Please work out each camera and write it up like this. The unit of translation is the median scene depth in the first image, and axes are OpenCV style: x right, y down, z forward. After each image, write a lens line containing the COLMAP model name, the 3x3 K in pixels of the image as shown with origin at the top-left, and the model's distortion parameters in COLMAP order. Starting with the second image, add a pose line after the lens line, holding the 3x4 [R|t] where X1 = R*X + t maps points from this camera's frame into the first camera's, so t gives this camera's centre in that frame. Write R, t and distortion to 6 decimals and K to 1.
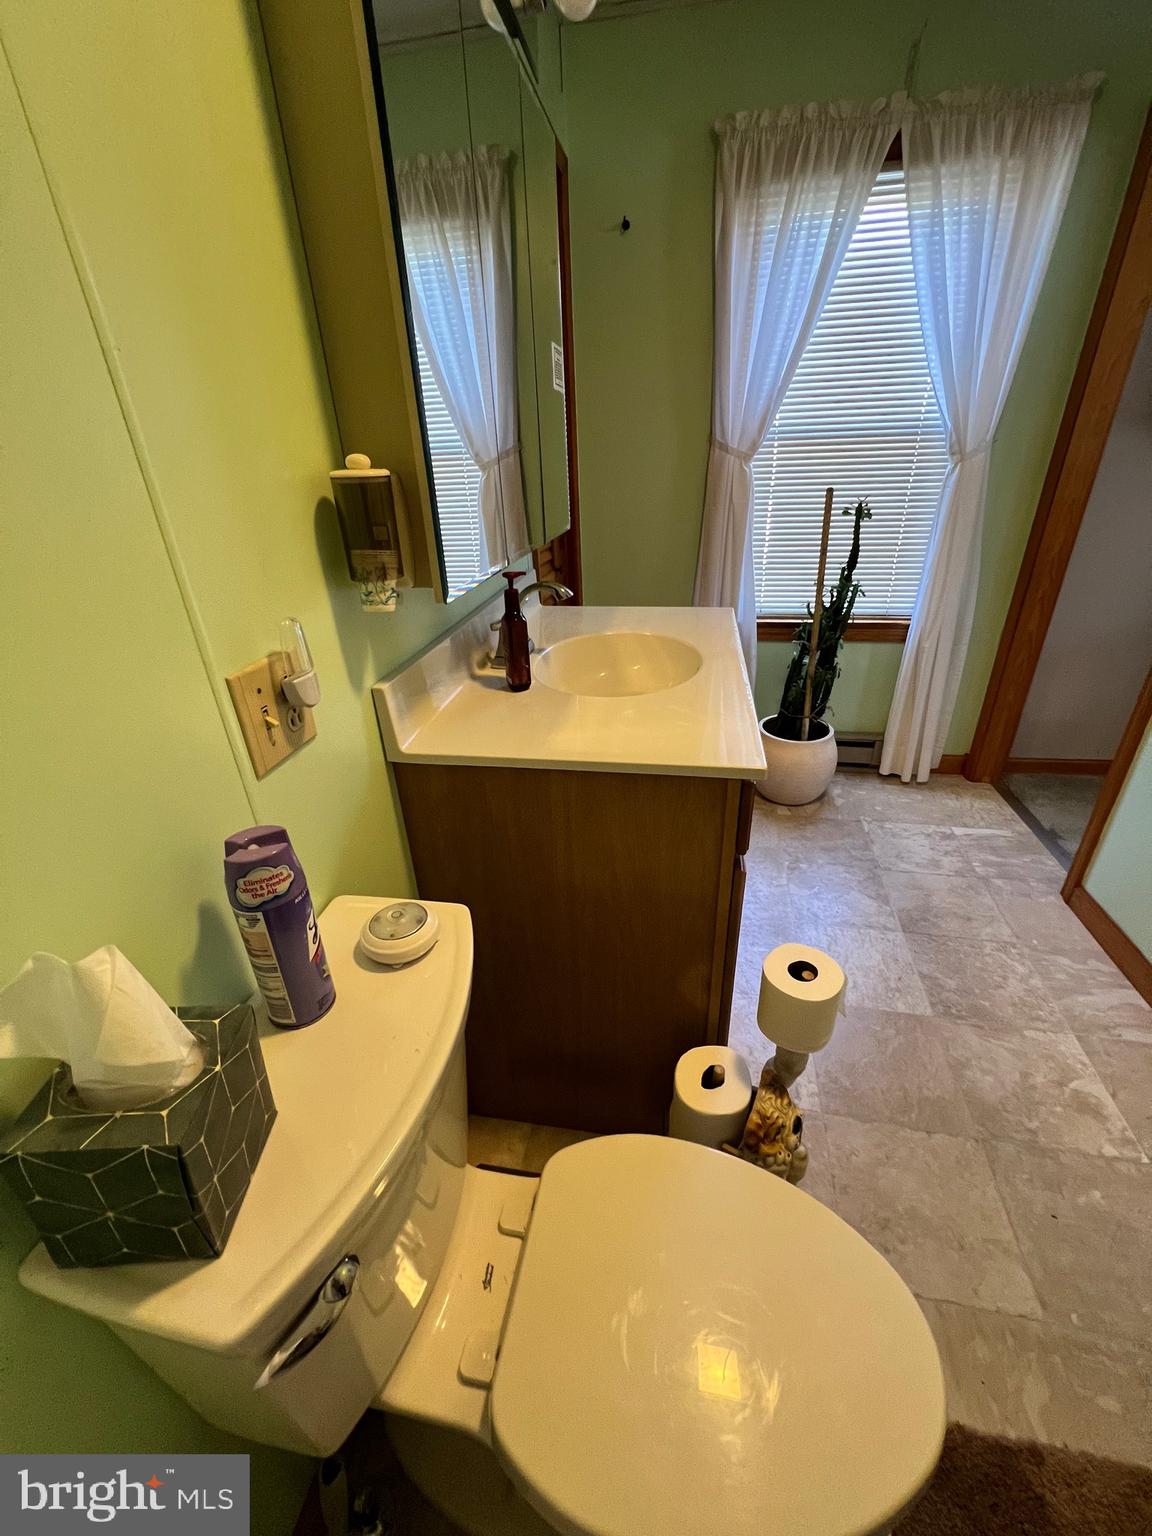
lens RADIAL K [[614.1, 0, 579.1], [0, 614.1, 765.7], [0, 0, 1]] dist [-0.000522, 0.000605]
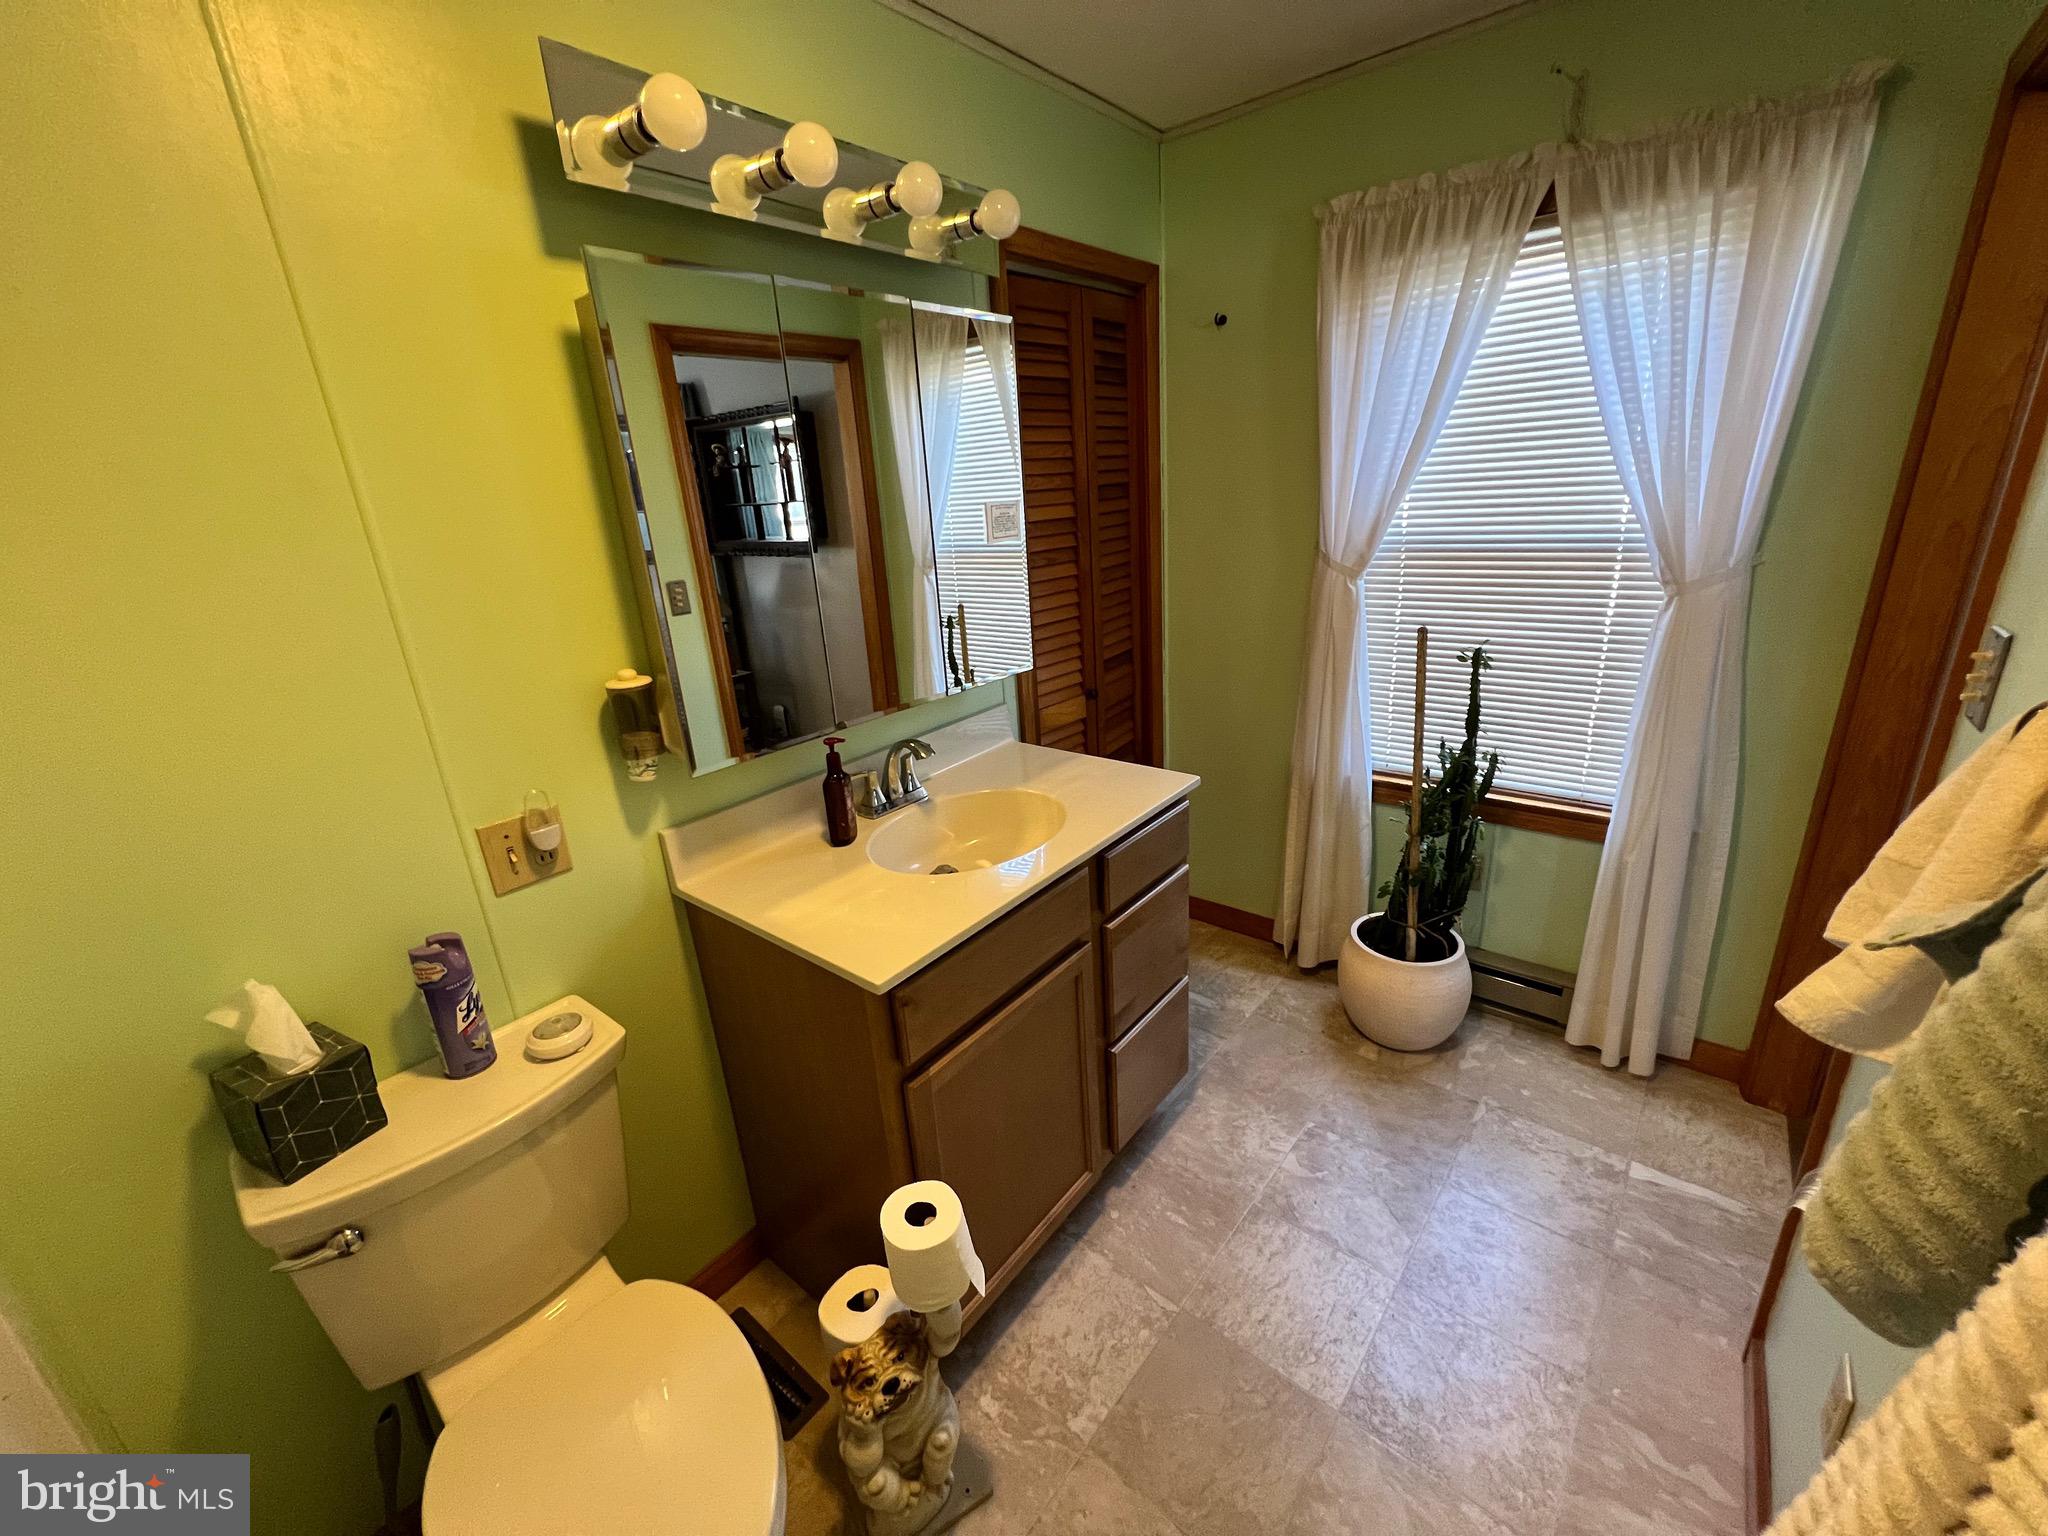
lens RADIAL K [[818.8, 0, 1020.1], [0, 818.8, 760.6], [0, 0, 1]] dist [-0.000522, 0.000605]
pose [[0.869696, 0.136754, -0.474265, 0.505177], [-0.193175, 0.978512, -0.072088, -0.139471], [0.454216, 0.154311, 0.877426, -0.059613]]
